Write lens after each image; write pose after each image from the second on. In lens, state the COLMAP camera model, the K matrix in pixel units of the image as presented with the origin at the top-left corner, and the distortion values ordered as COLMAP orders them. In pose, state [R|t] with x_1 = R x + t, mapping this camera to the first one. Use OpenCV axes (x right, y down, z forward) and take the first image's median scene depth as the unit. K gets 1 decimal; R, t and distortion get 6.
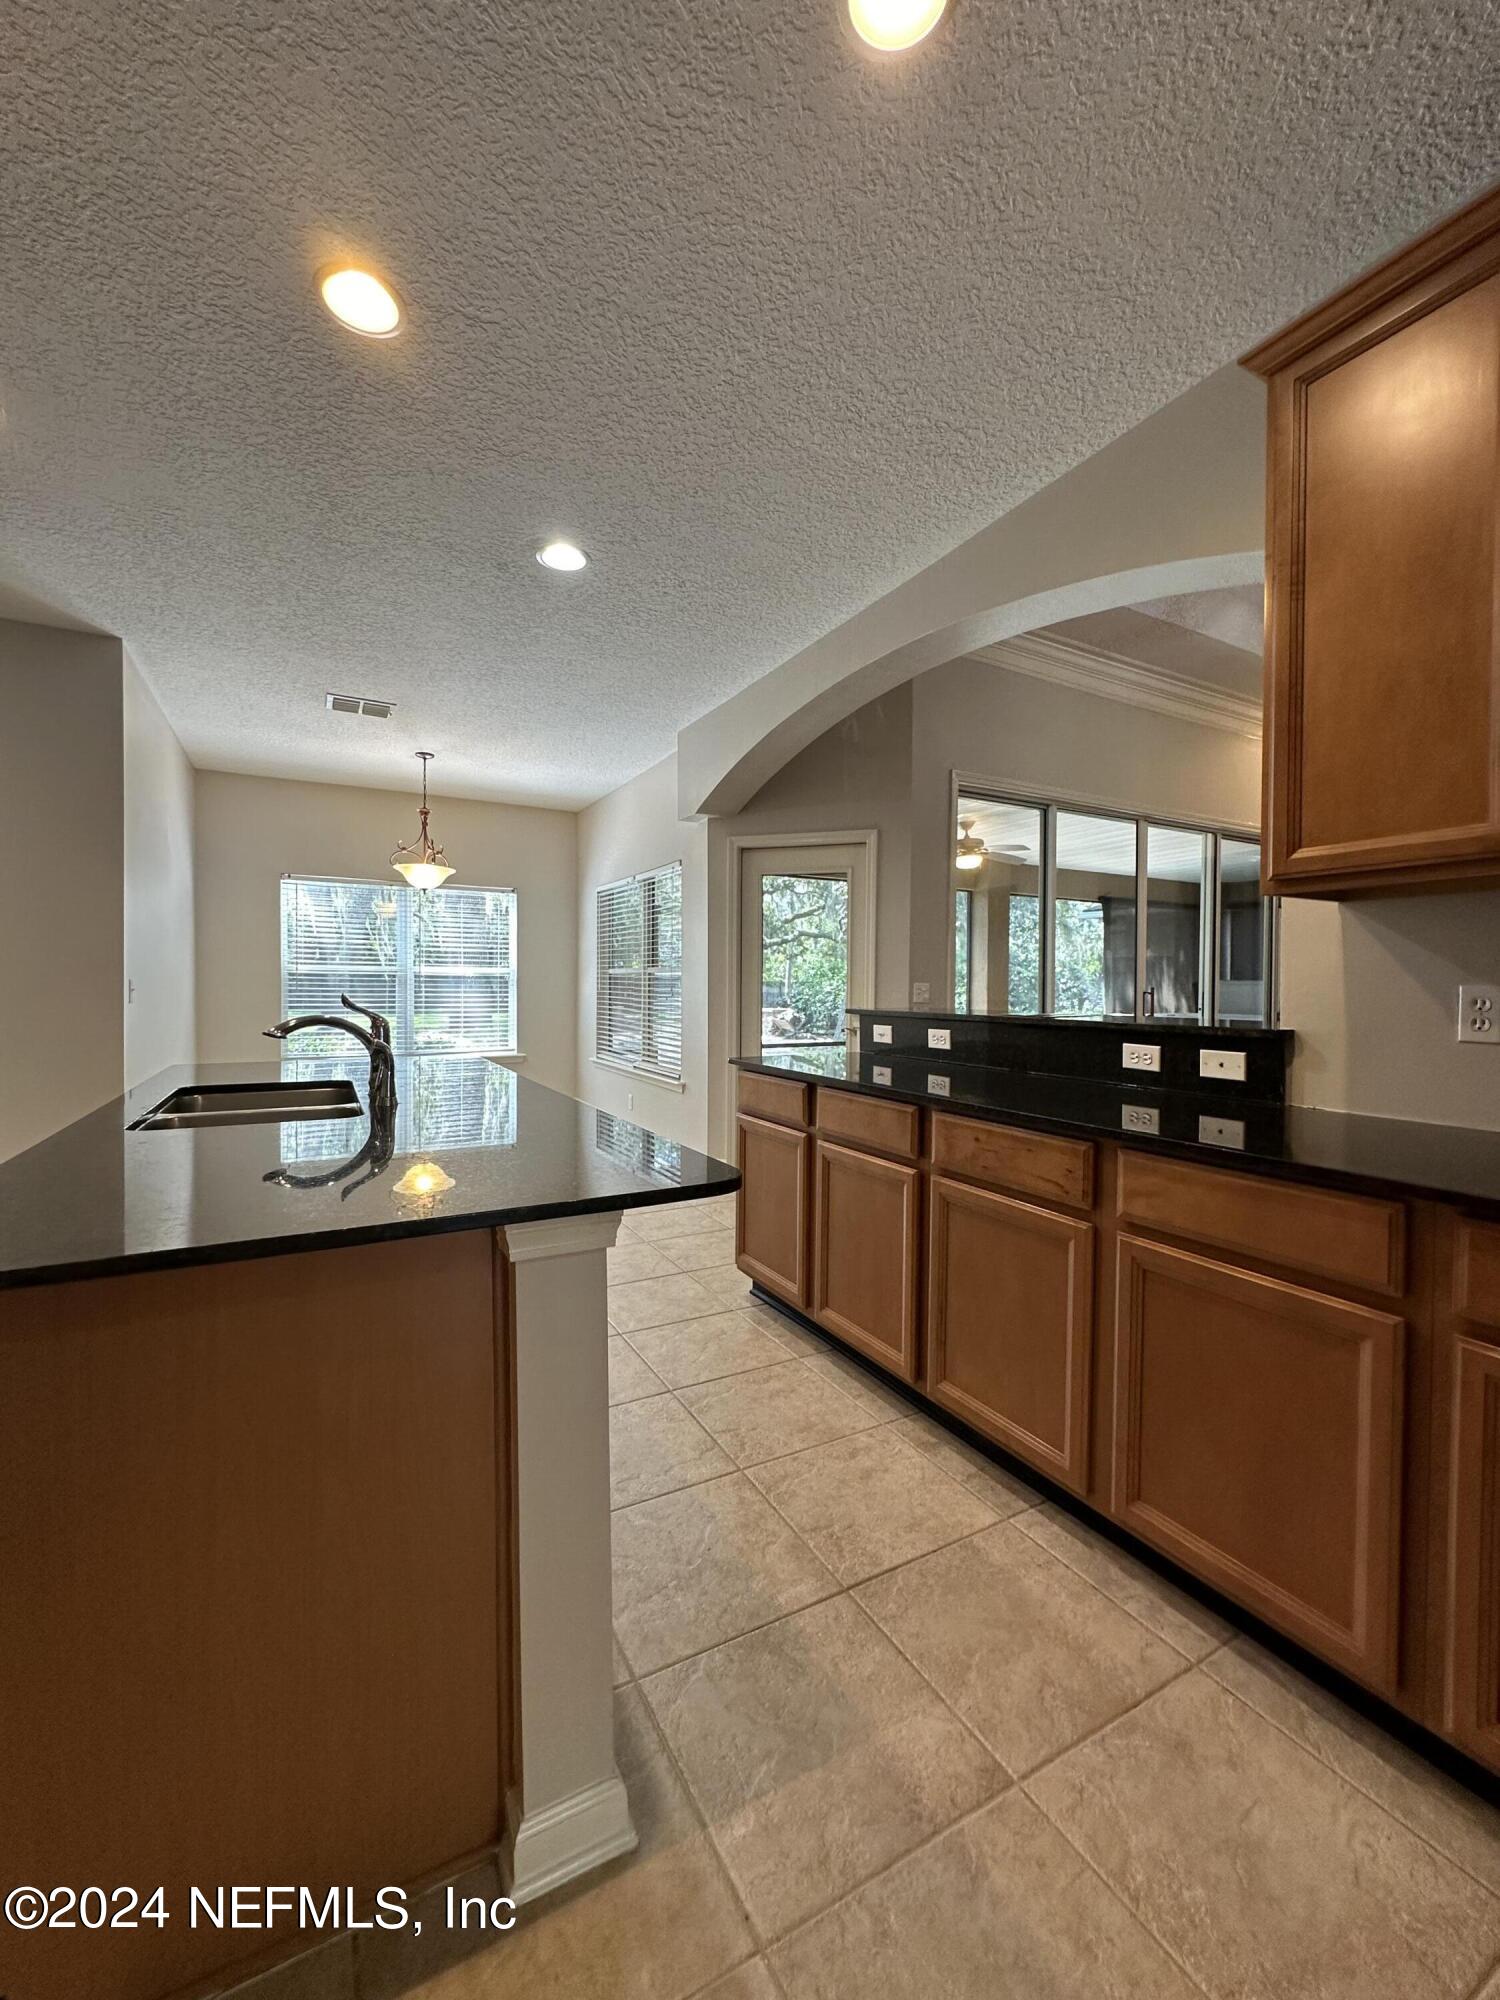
lens RADIAL K [[800.4, 0, 746.0], [0, 800.4, 1004.3], [0, 0, 1]] dist [-0.000589, 0.001305]
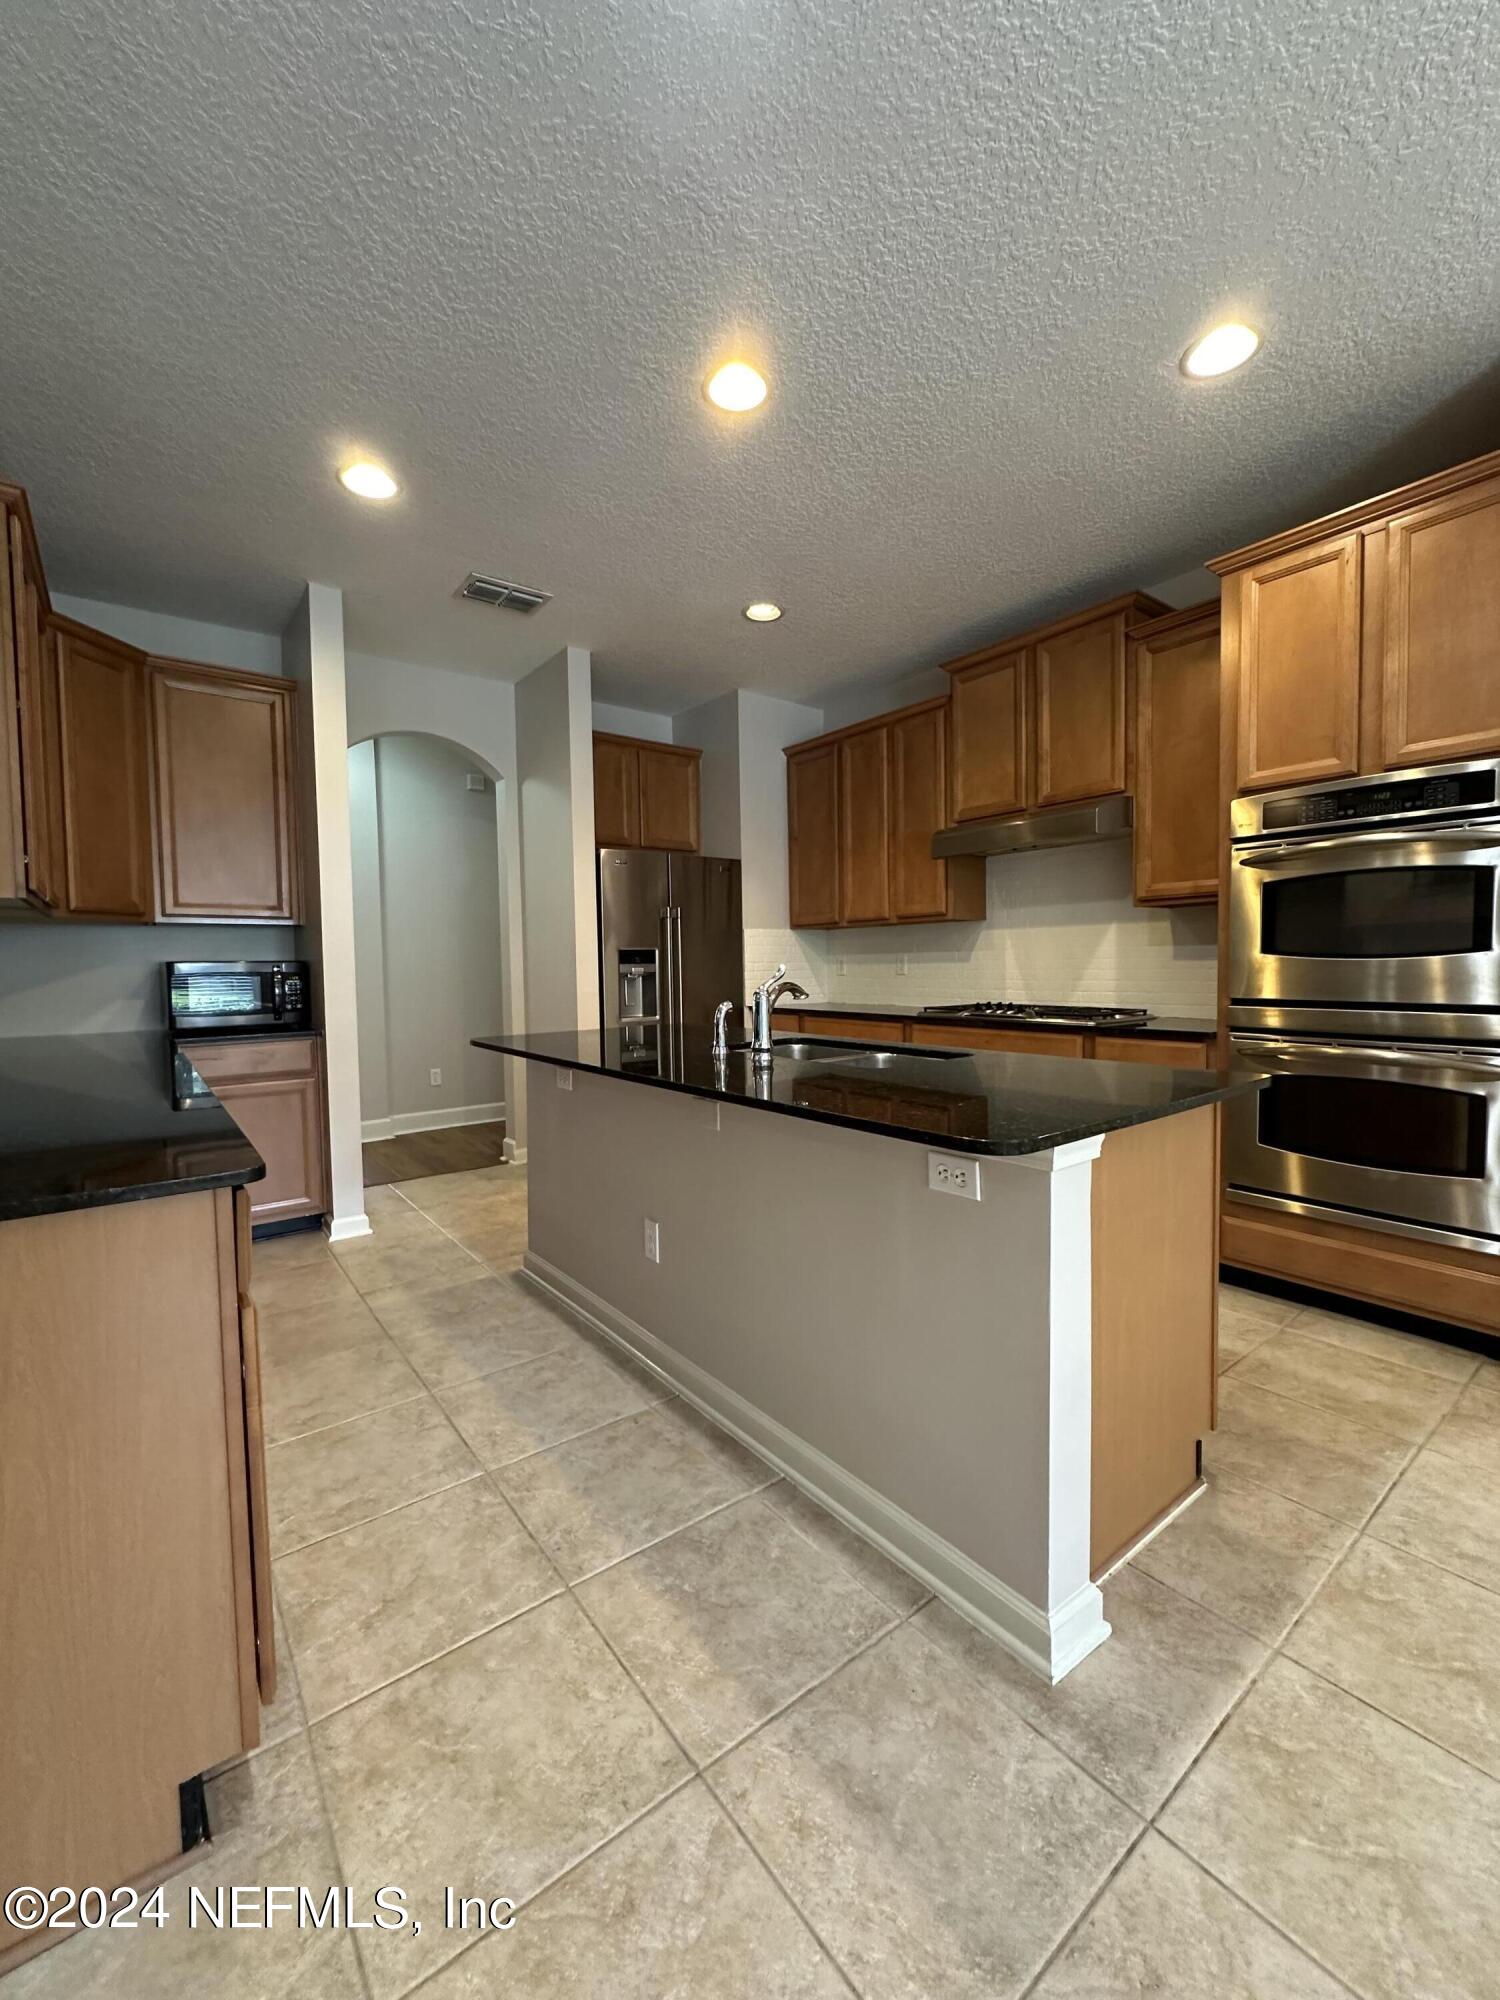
lens RADIAL K [[800.4, 0, 744.0], [0, 800.4, 995.7], [0, 0, 1]] dist [-0.000589, 0.001305]
pose [[-0.987571, 0.026447, -0.154934, -0.312084], [0.016103, 0.997580, 0.067640, -0.046441], [0.156348, 0.064305, -0.985606, 2.373069]]
